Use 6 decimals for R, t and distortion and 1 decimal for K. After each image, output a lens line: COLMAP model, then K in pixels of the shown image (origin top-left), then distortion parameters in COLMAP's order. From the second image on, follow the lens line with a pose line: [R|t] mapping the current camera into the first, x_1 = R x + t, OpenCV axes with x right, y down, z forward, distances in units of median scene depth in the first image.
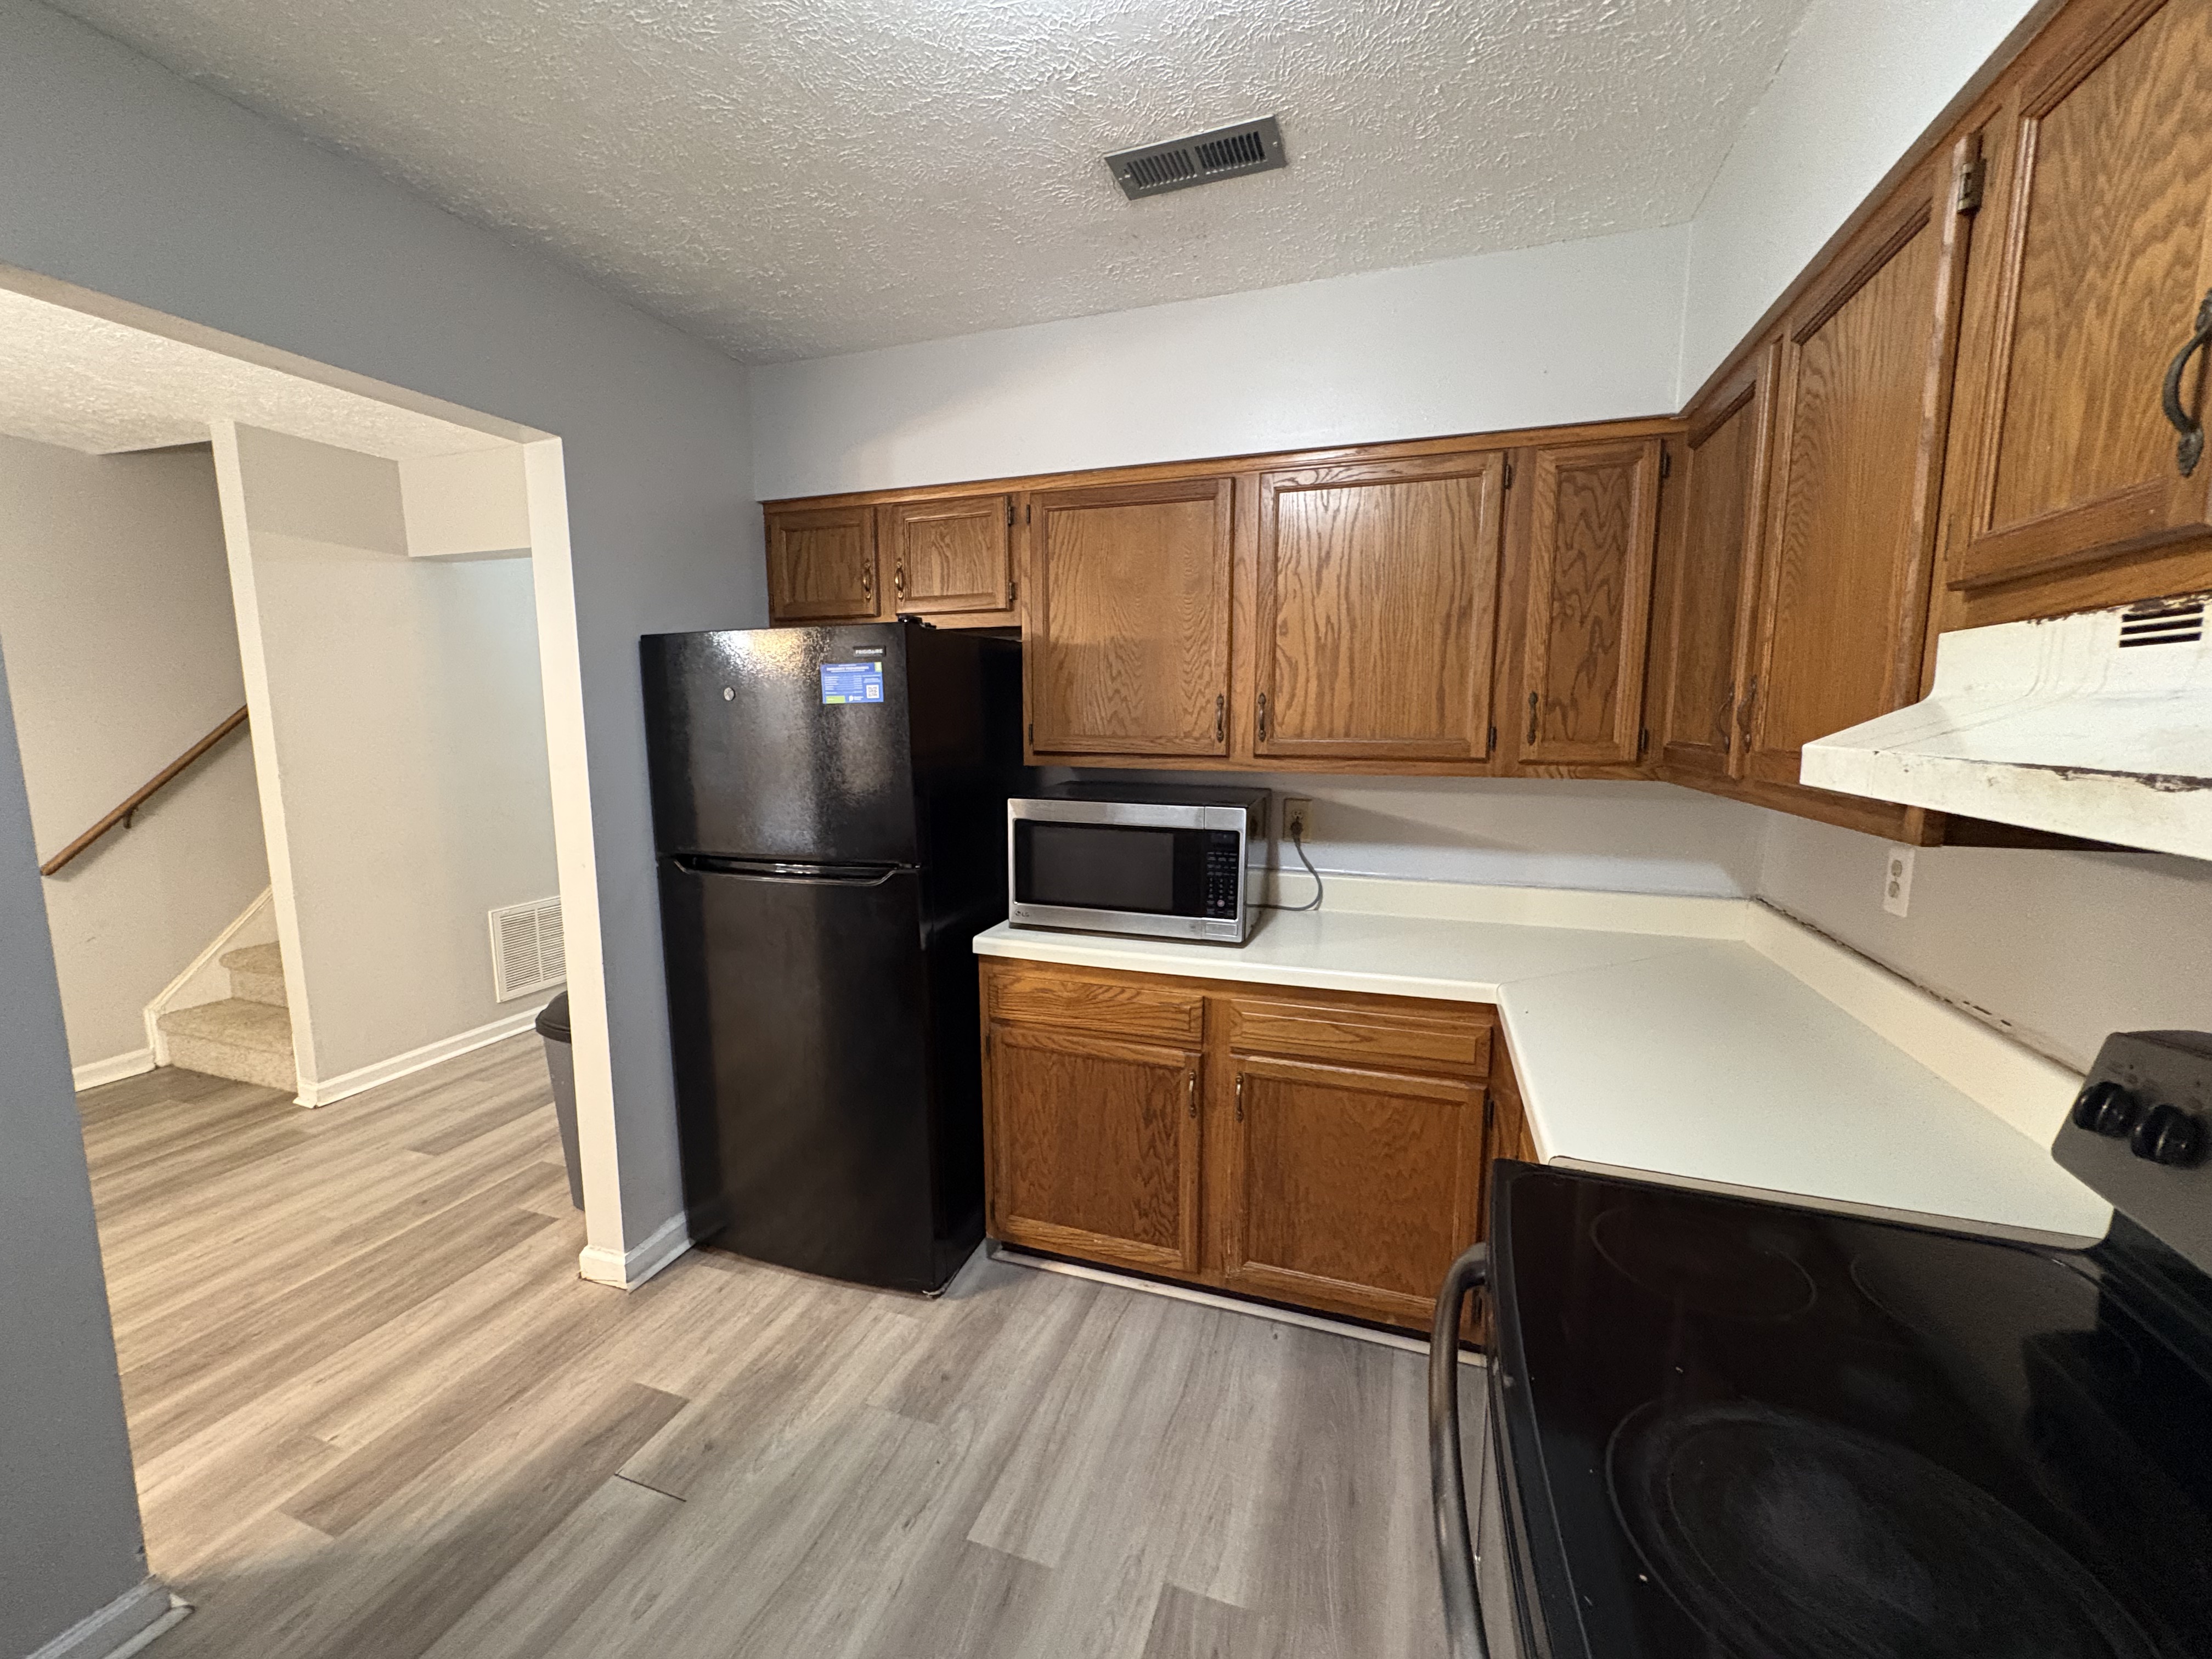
lens RADIAL K [[885.3, 0, 1102.3], [0, 885.3, 828.3], [0, 0, 1]] dist [0.001868, -0.000205]
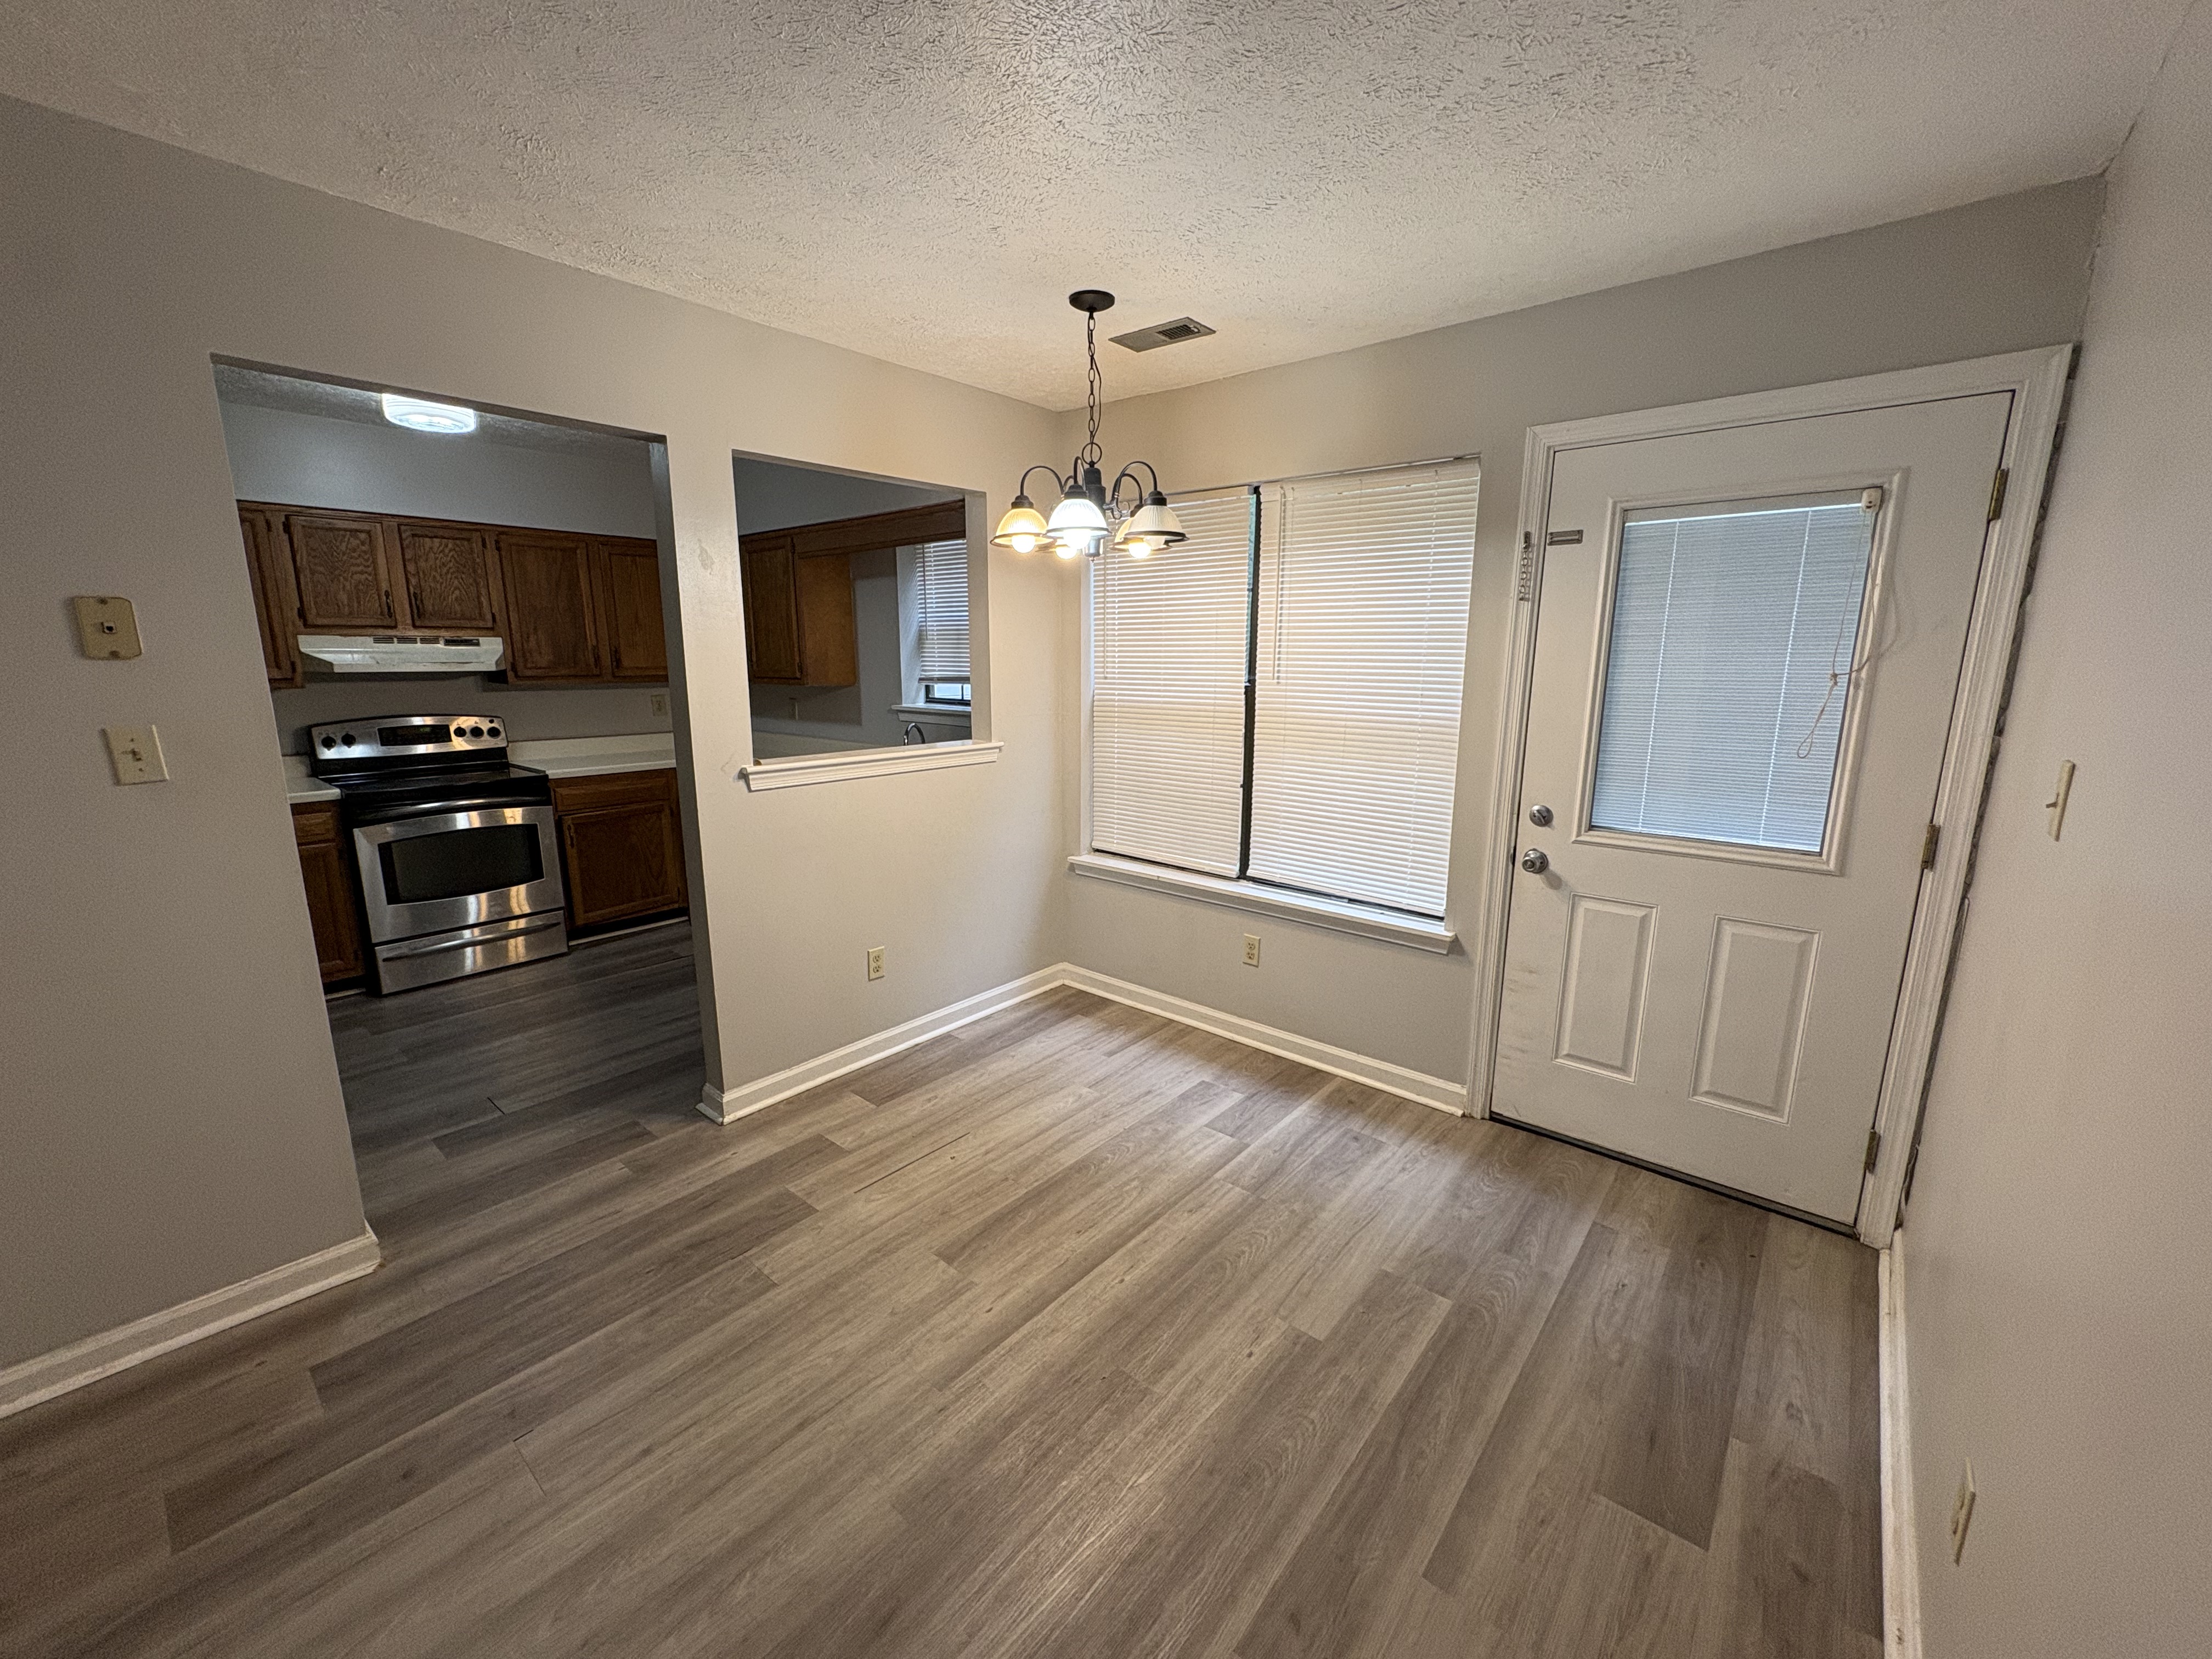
lens RADIAL K [[885.3, 0, 1103.7], [0, 885.3, 832.0], [0, 0, 1]] dist [0.001868, -0.000205]
pose [[-0.932998, -0.076123, 0.351740, -2.025259], [0.041952, 0.947705, 0.316380, -0.249447], [-0.357429, 0.309938, -0.881013, 1.787590]]
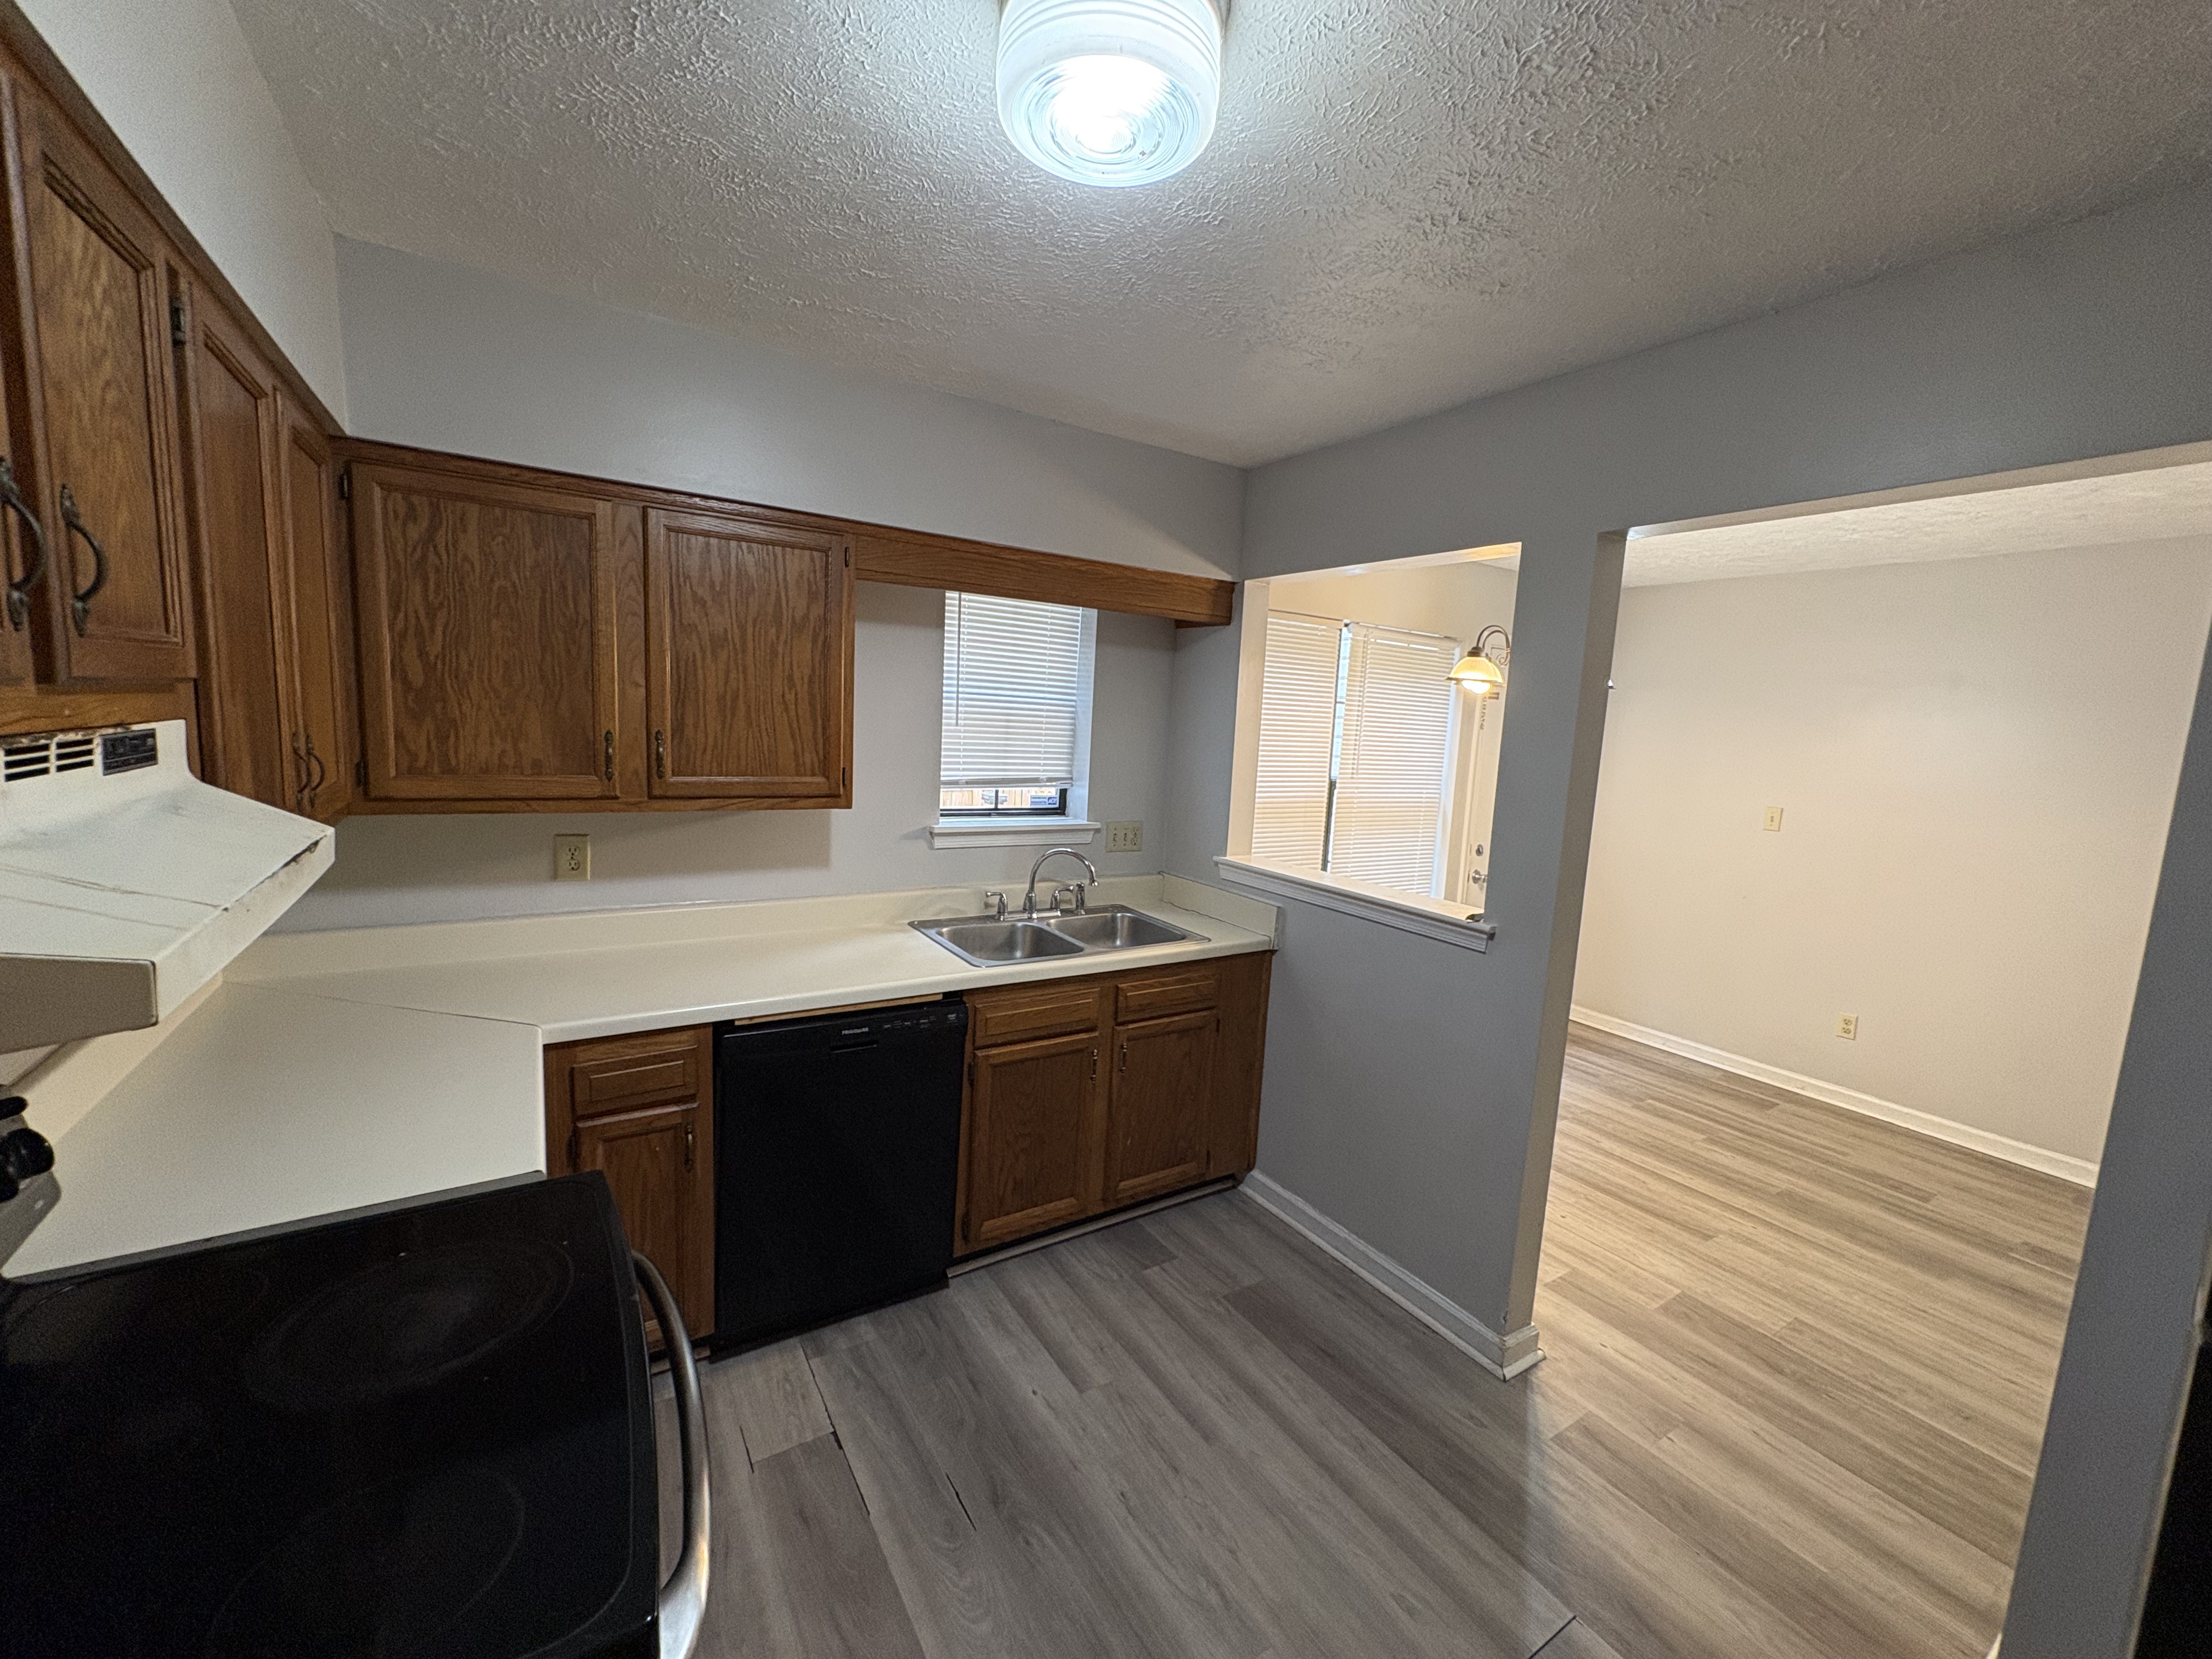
lens RADIAL K [[885.3, 0, 1102.9], [0, 885.3, 833.2], [0, 0, 1]] dist [0.001868, -0.000205]
pose [[-0.616941, 0.069793, -0.783909, 0.422920], [-0.153576, 0.966235, 0.206891, -0.190692], [0.771880, 0.248029, -0.585392, 0.894004]]
